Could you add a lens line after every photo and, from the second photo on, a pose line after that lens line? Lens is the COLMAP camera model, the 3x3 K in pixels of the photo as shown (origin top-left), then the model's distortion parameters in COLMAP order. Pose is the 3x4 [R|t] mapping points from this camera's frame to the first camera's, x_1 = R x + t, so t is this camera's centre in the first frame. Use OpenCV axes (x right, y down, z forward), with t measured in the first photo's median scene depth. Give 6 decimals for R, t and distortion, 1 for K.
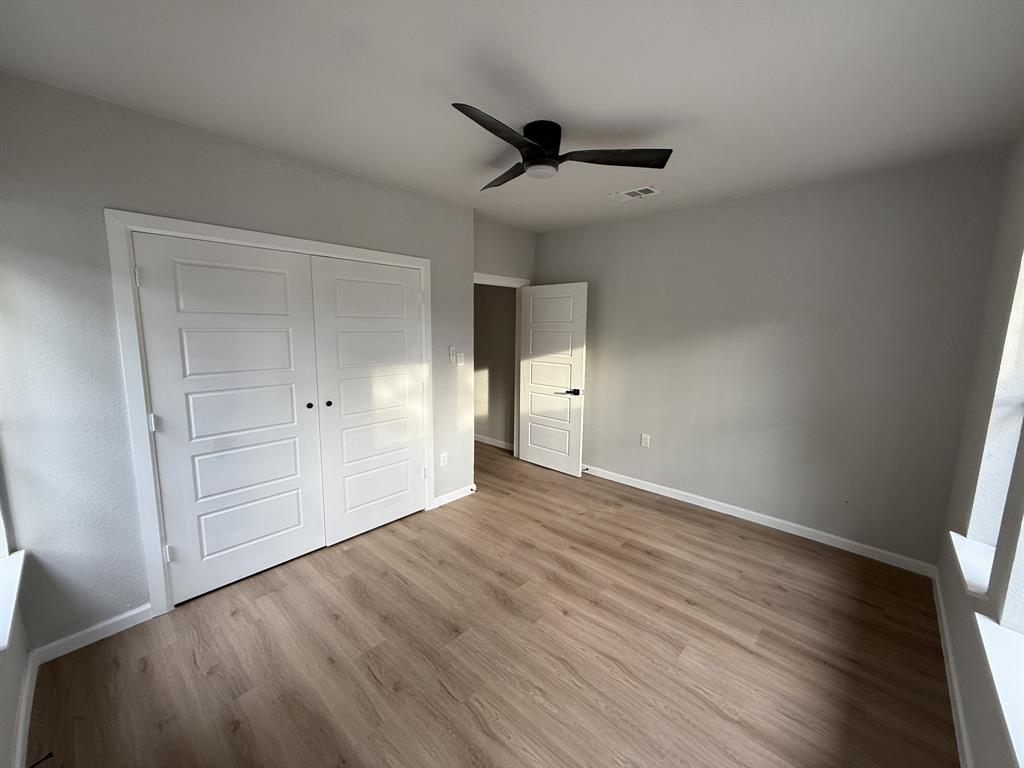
lens RADIAL K [[404.6, 0, 513.6], [0, 404.6, 385.1], [0, 0, 1]] dist [0.000273, 0.000380]
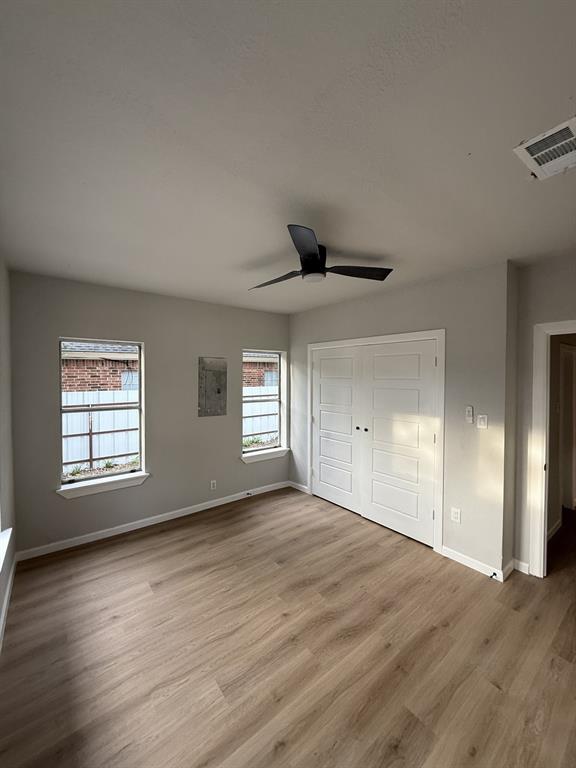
lens RADIAL K [[303.4, 0, 286.5], [0, 303.4, 381.6], [0, 0, 1]] dist [0.000273, 0.000380]
pose [[-0.157983, 0.005399, -0.987427, 0.997751], [-0.148649, 0.988459, 0.029188, -0.166305], [0.976189, 0.151391, -0.155357, 0.993917]]
